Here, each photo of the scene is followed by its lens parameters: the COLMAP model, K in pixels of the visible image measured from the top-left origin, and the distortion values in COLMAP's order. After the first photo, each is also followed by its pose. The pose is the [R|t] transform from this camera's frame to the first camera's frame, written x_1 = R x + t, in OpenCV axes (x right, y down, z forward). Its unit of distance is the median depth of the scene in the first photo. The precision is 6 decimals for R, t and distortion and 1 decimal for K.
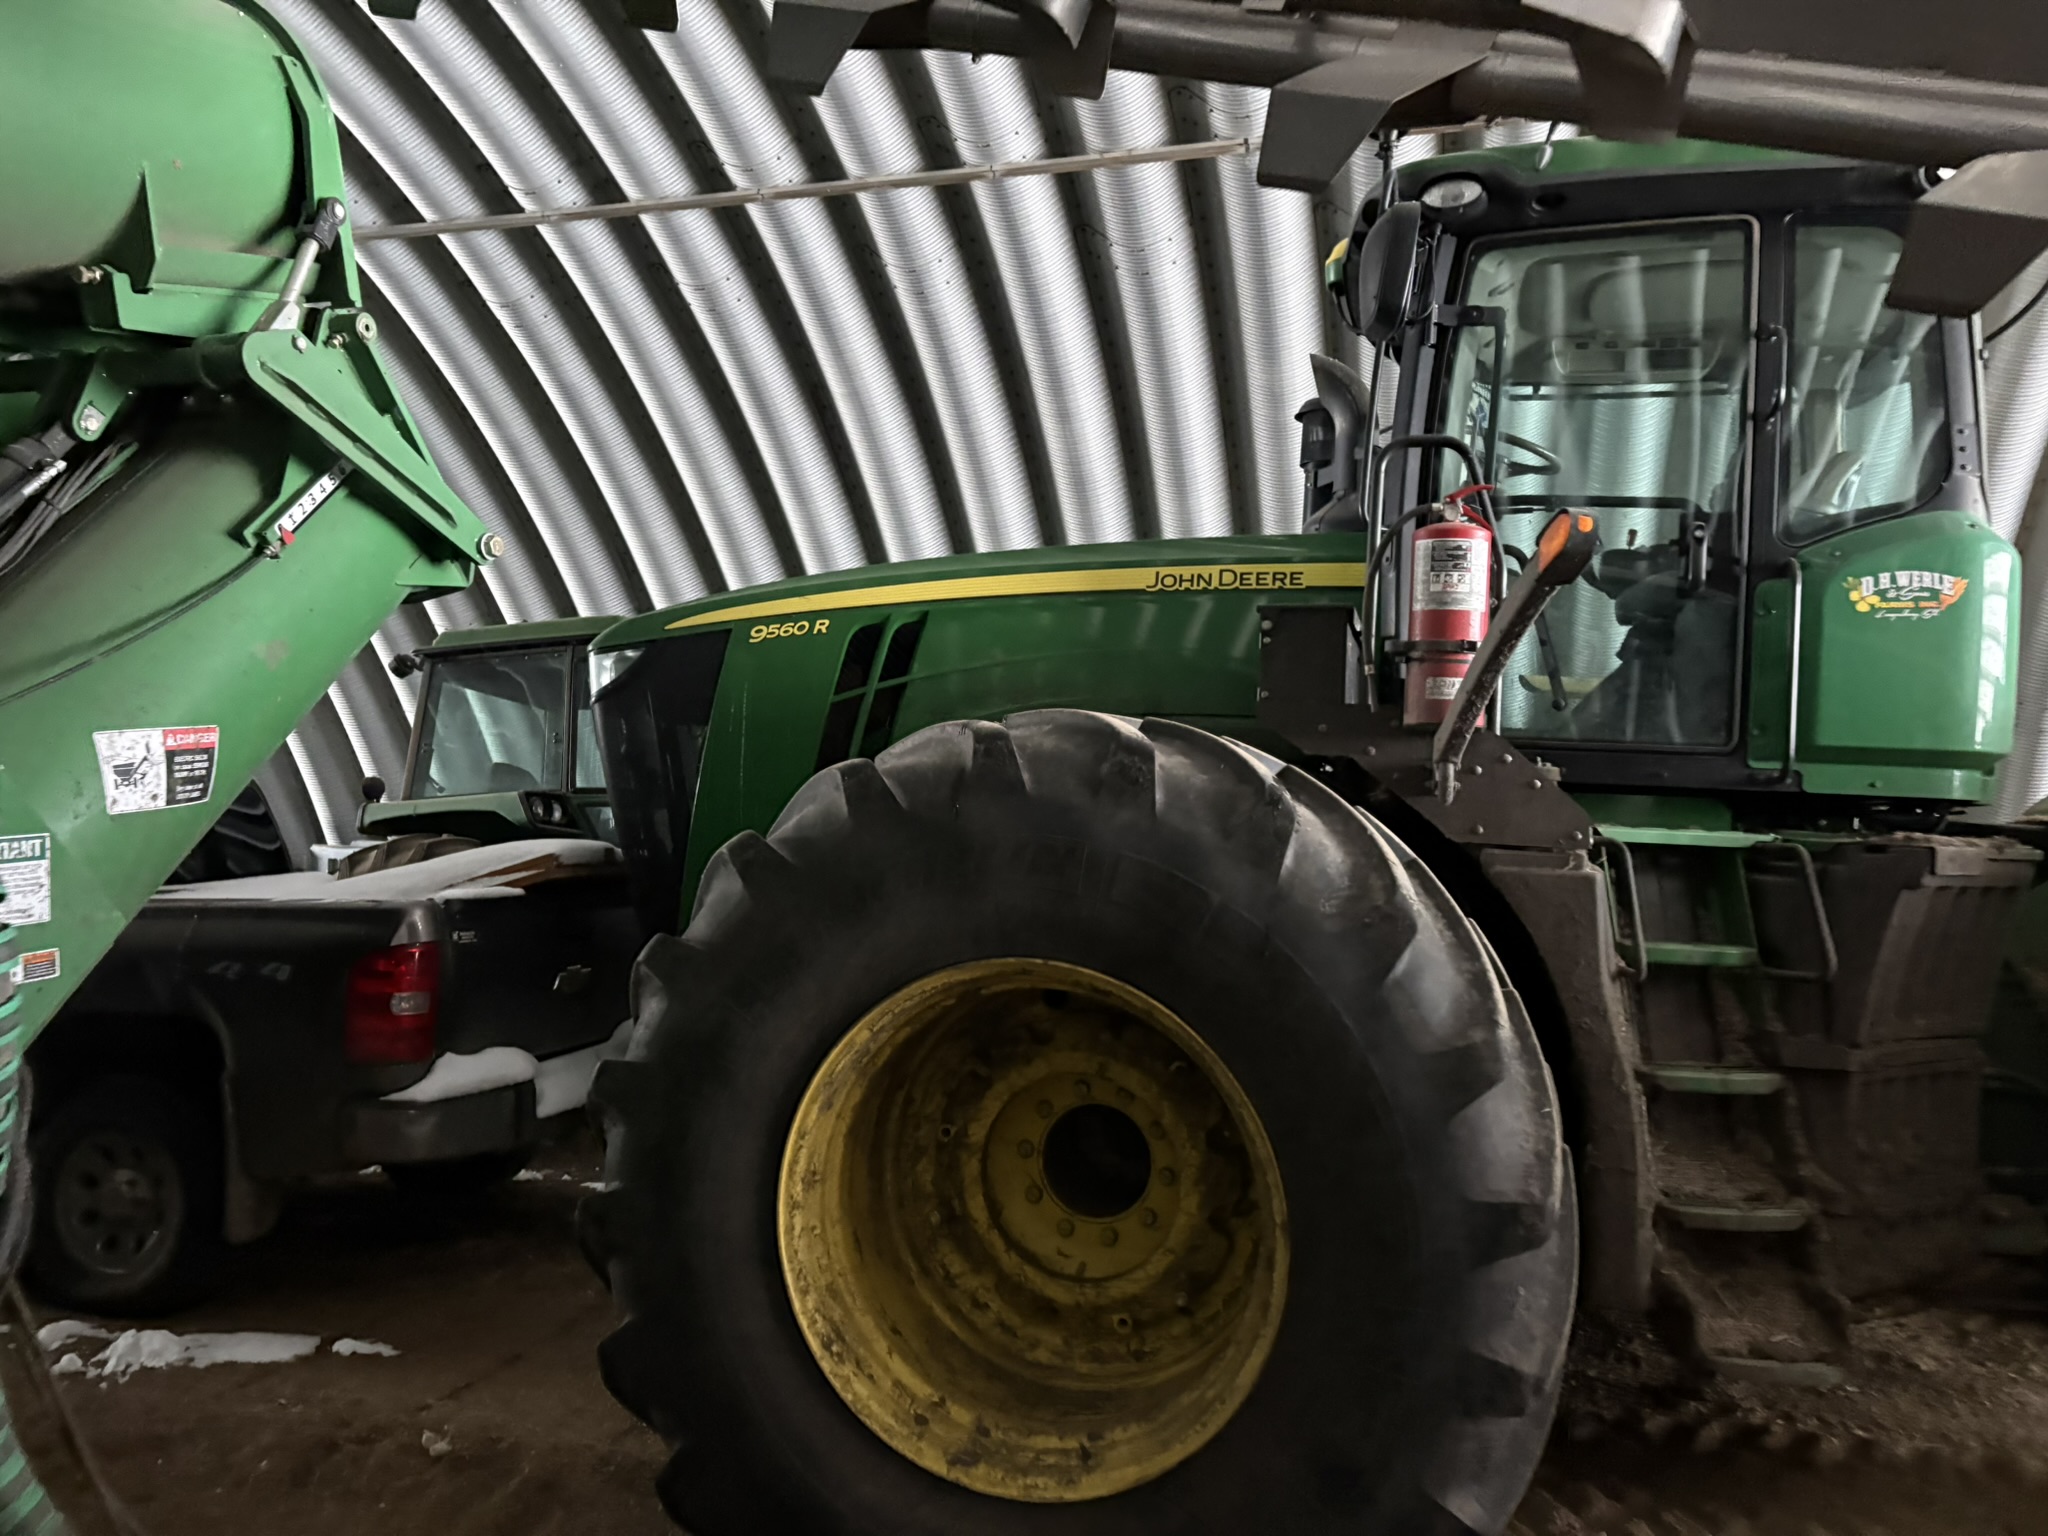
lens RADIAL K [[1488.1, 0, 1017.1], [0, 1488.1, 765.5], [0, 0, 1]] dist [0.050164, -0.045836]
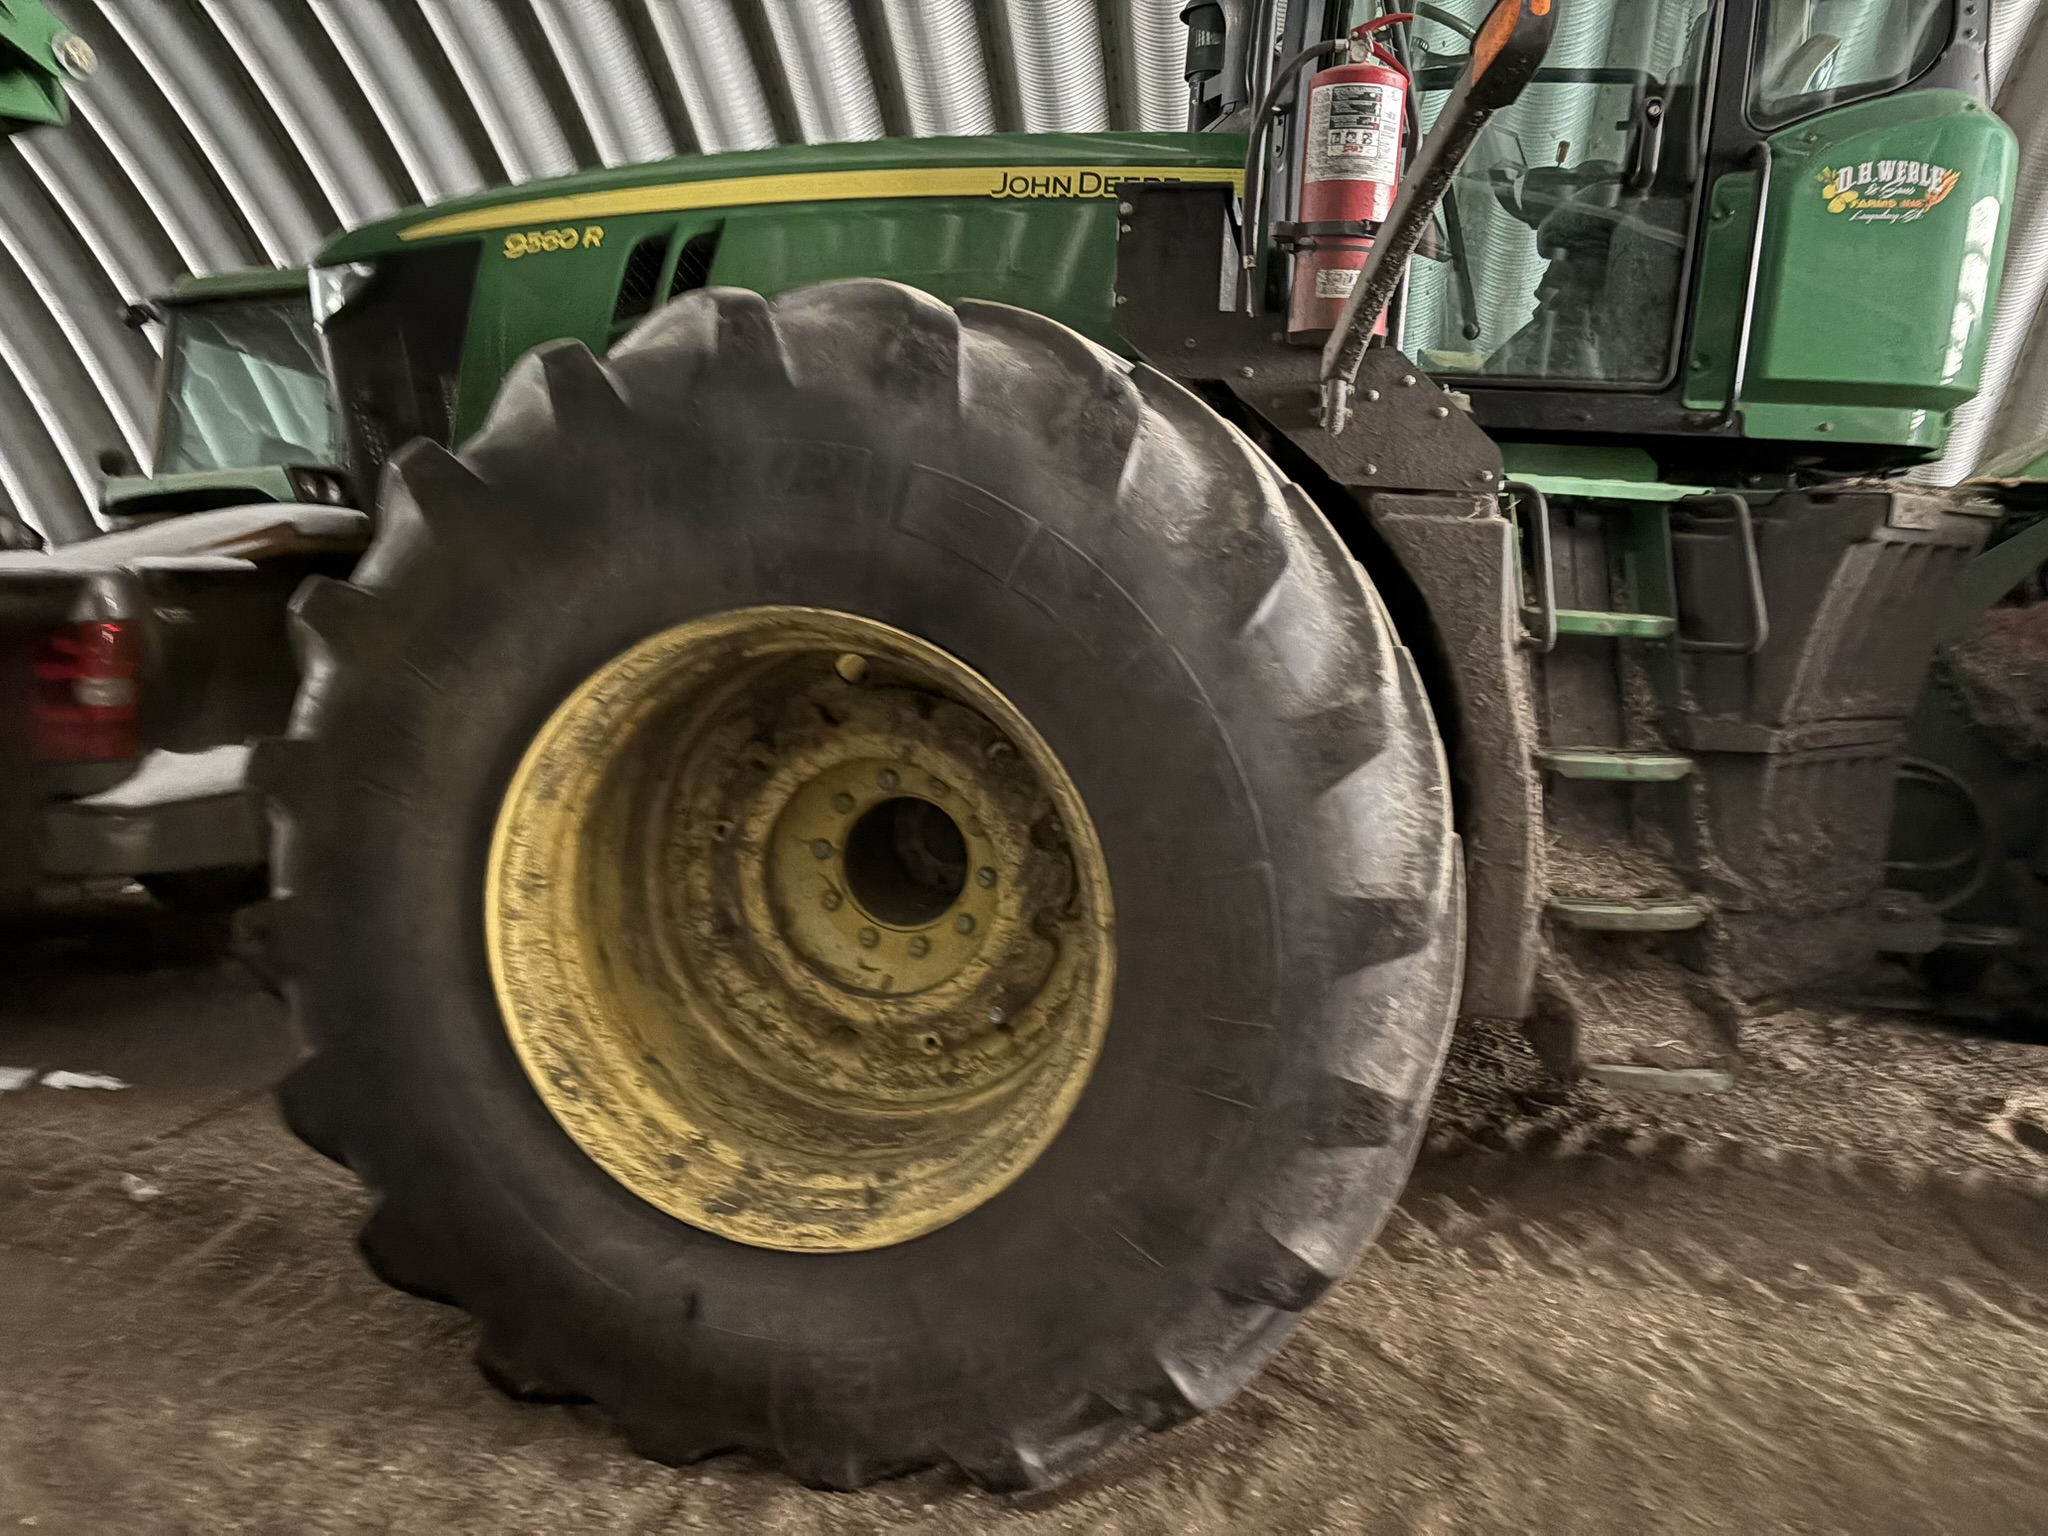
lens RADIAL K [[1488.1, 0, 1017.1], [0, 1488.1, 765.5], [0, 0, 1]] dist [0.050164, -0.045836]
pose [[0.997173, -0.003253, 0.075067, 0.052813], [-0.010335, 0.983627, 0.179919, 0.058477], [-0.074423, -0.180187, 0.980813, 0.178749]]
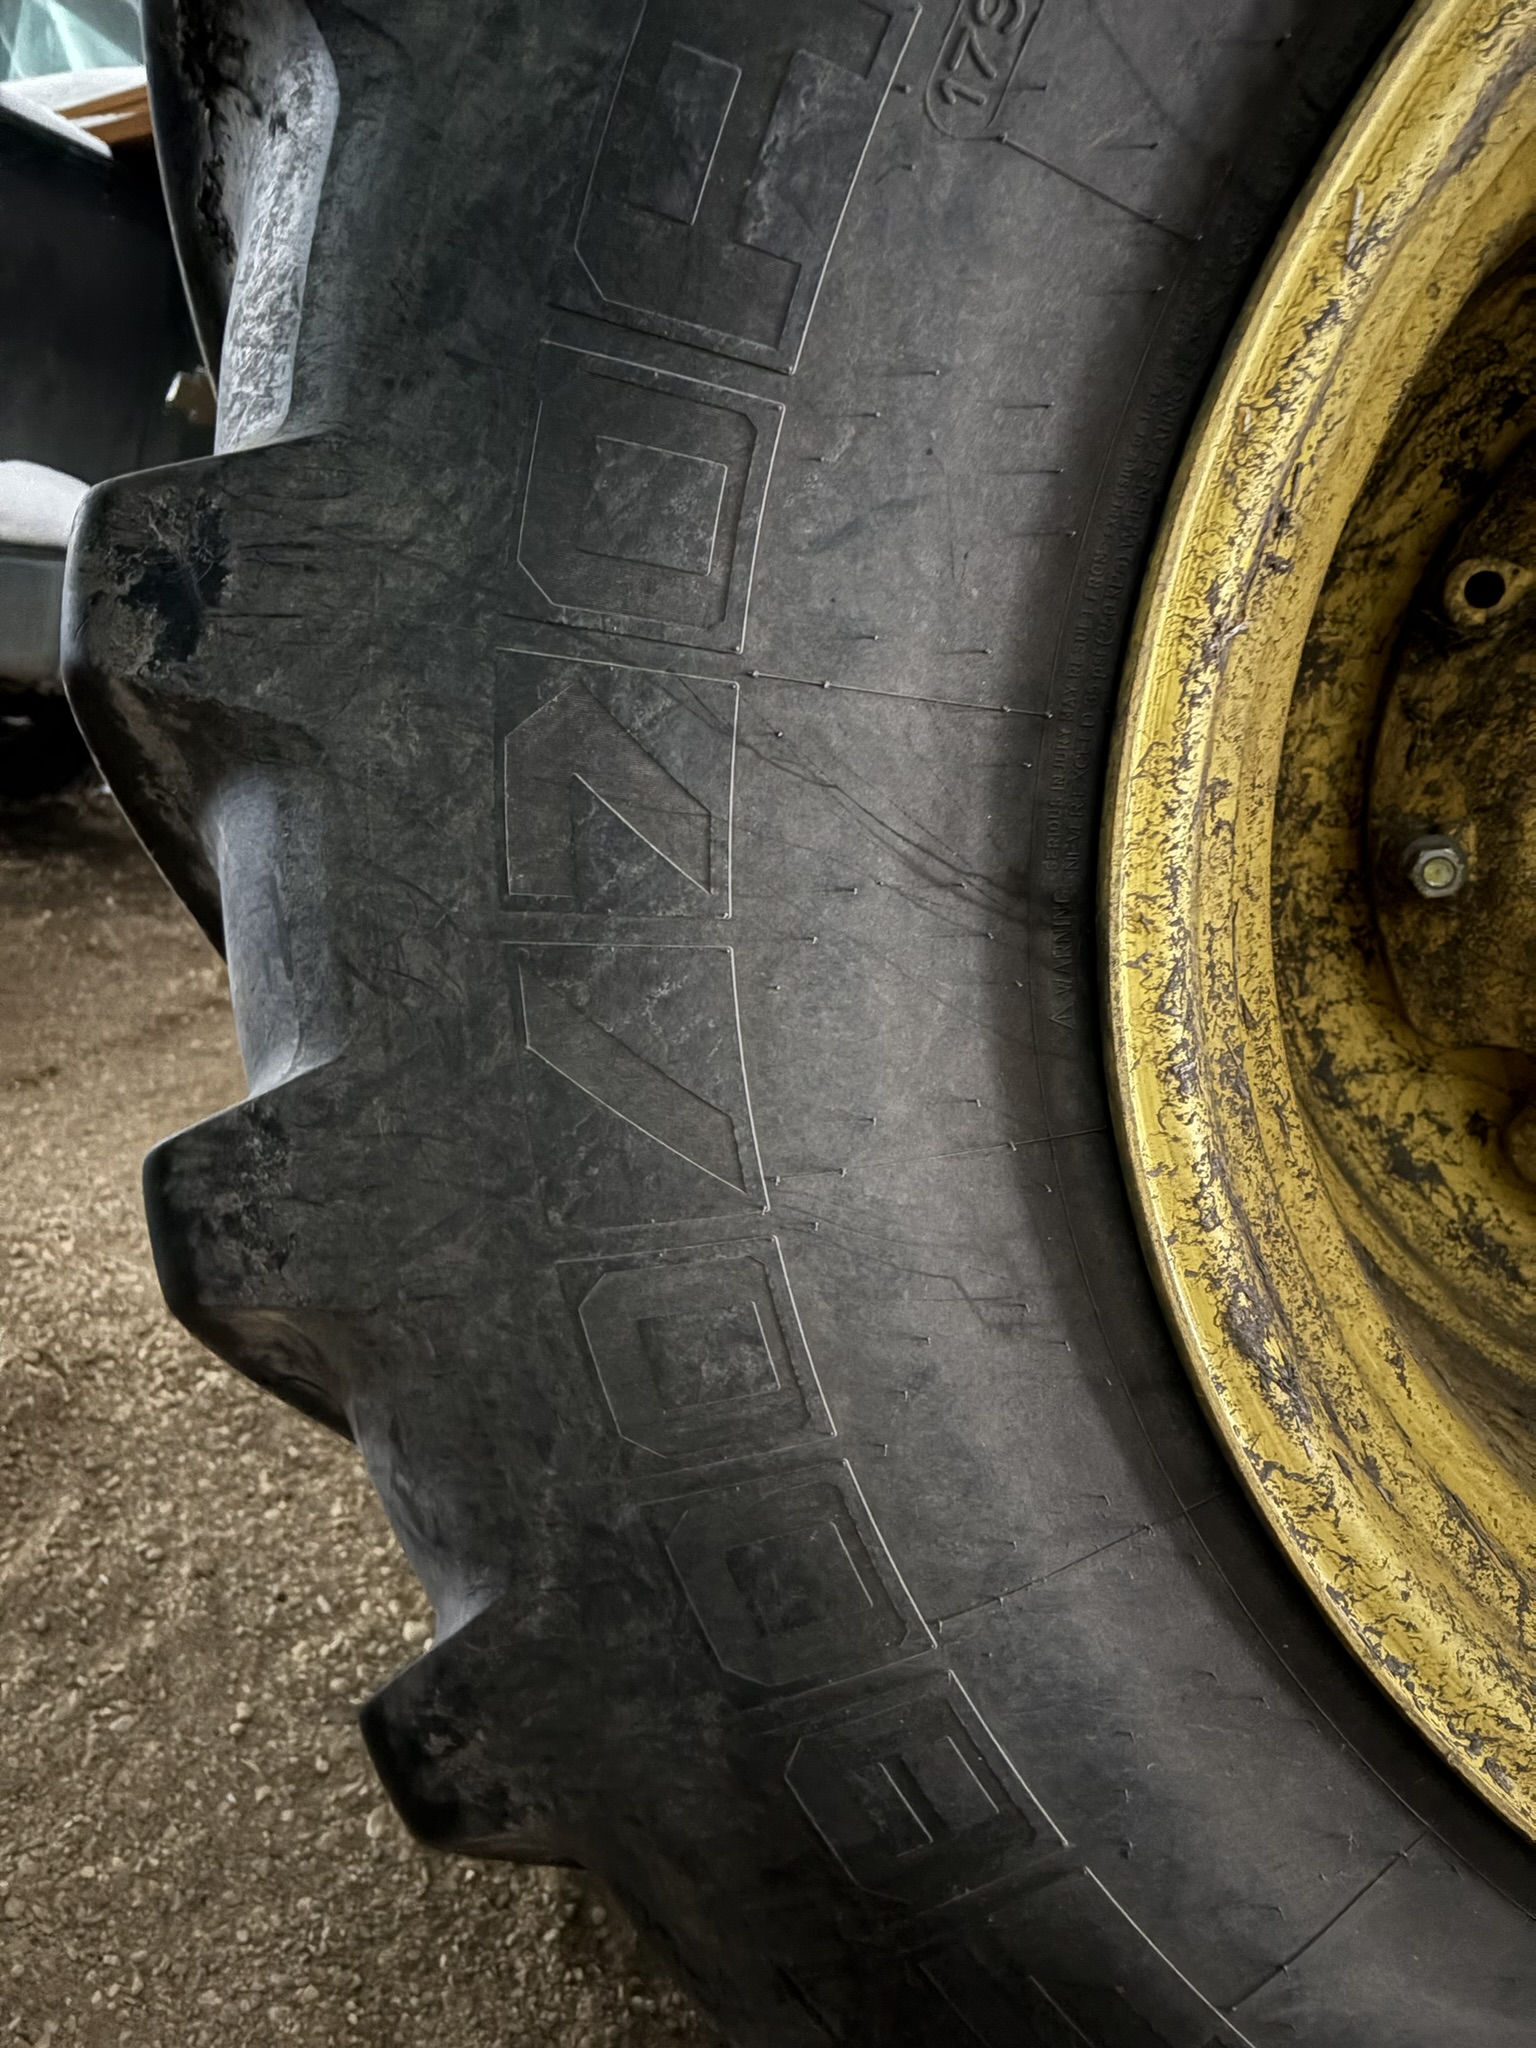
lens RADIAL K [[1571.1, 0, 766.5], [0, 1571.1, 973.9], [0, 0, 1]] dist [0.054627, -0.000719]
pose [[0.989704, 0.135730, 0.045429, -0.175734], [-0.142992, 0.951595, 0.272068, 0.243890], [-0.006302, -0.275762, 0.961205, 0.675331]]
